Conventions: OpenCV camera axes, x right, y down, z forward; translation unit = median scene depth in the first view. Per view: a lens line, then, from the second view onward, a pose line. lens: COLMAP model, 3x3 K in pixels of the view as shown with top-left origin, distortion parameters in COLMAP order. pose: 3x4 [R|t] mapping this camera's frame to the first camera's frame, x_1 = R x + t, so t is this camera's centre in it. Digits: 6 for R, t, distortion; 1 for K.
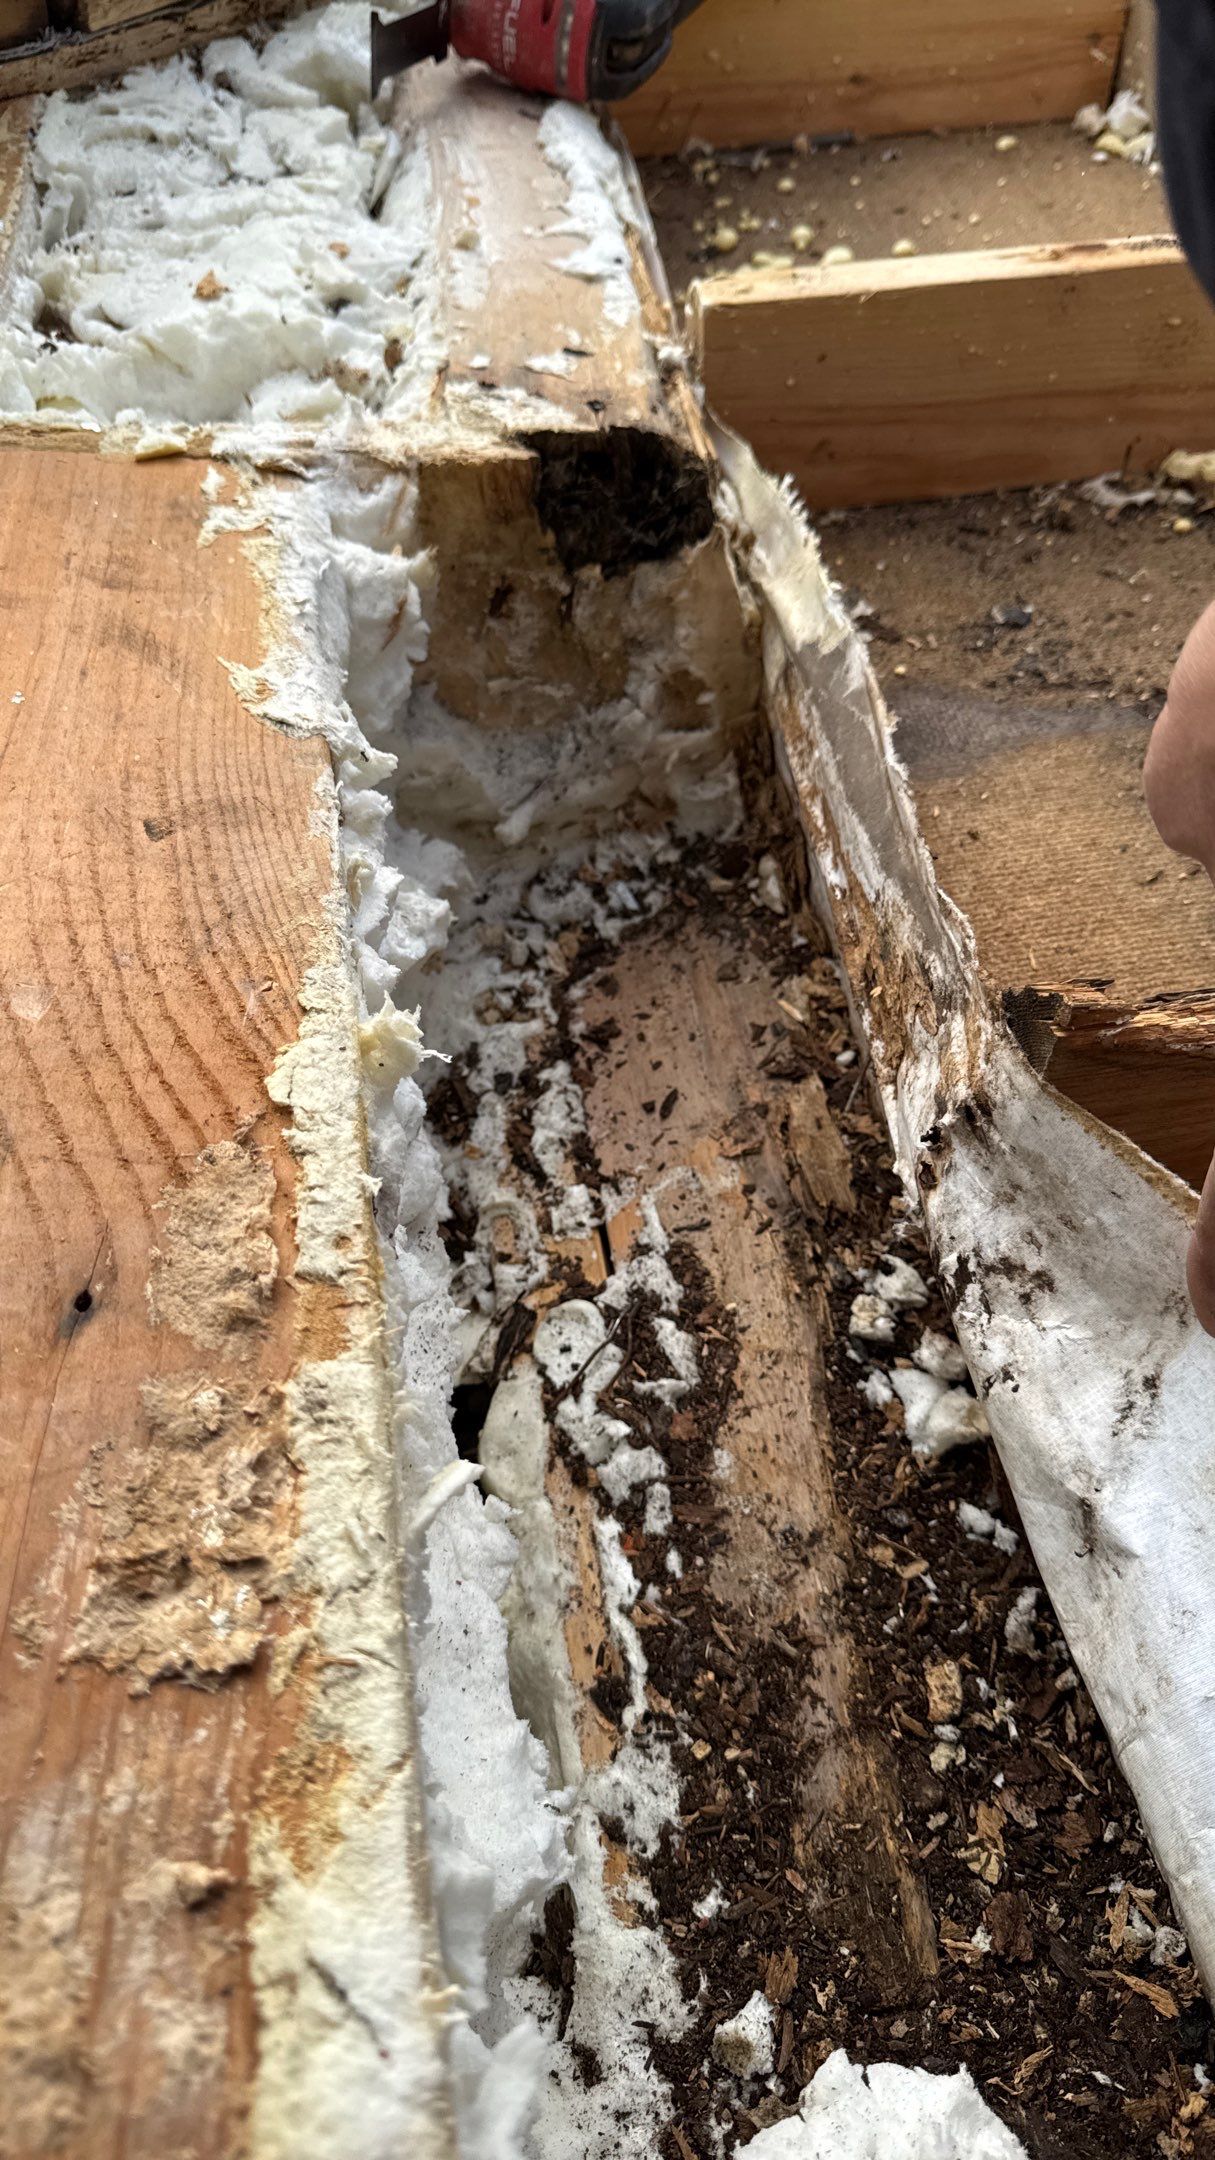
lens RADIAL K [[1581.1, 0, 609.5], [0, 1581.1, 1085.5], [0, 0, 1]] dist [0.111445, -0.156680]
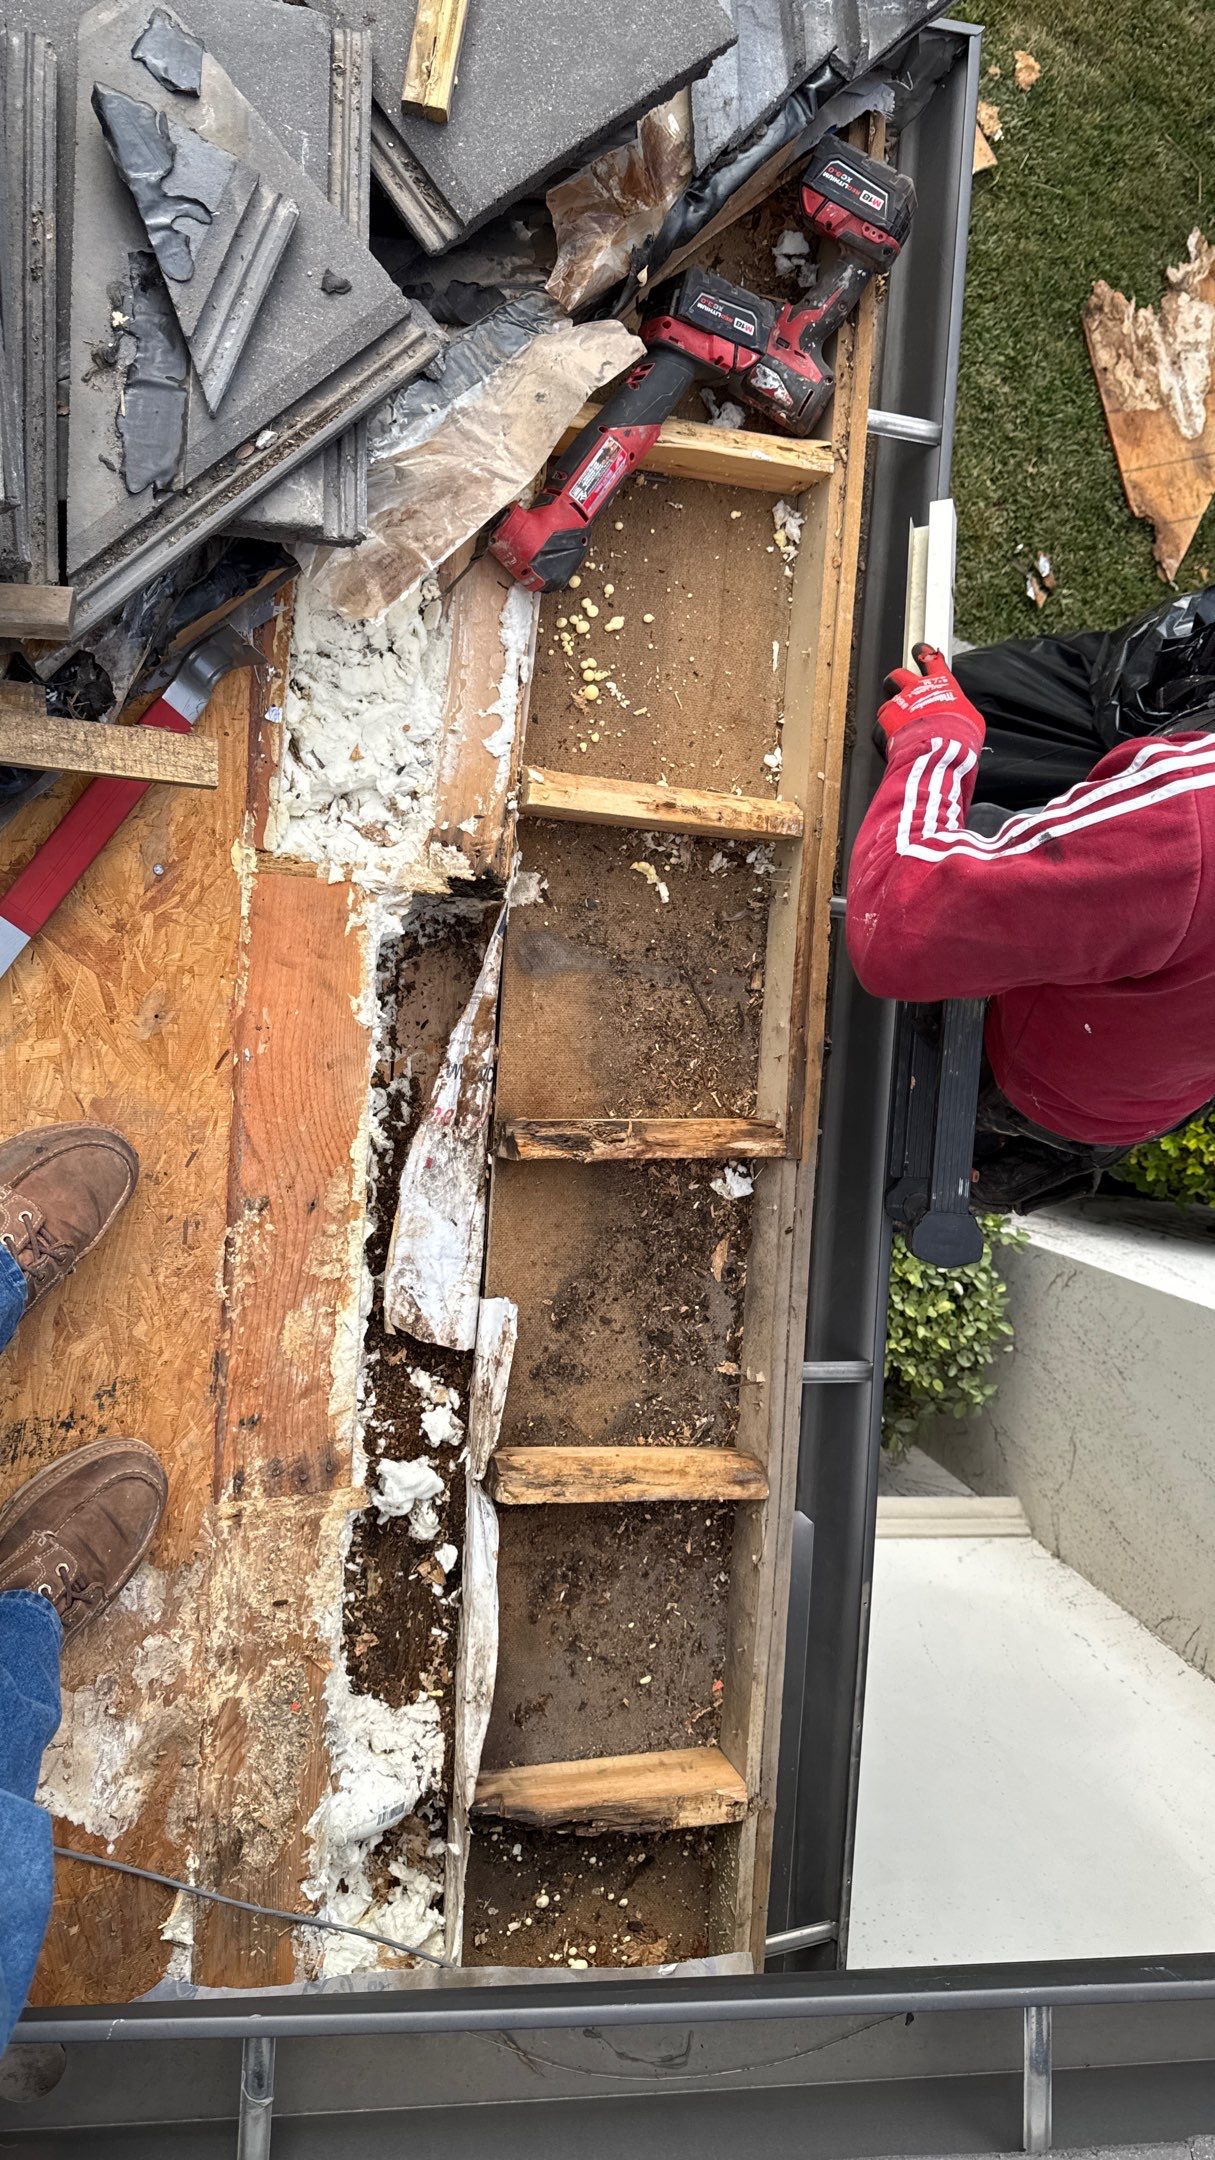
lens RADIAL K [[1581.1, 0, 609.5], [0, 1581.1, 1085.5], [0, 0, 1]] dist [0.111445, -0.156680]
pose [[0.908961, 0.191265, 0.370414, -0.827183], [-0.388968, 0.708772, 0.588512, -2.039103], [-0.149978, -0.679014, 0.718642, -1.480306]]
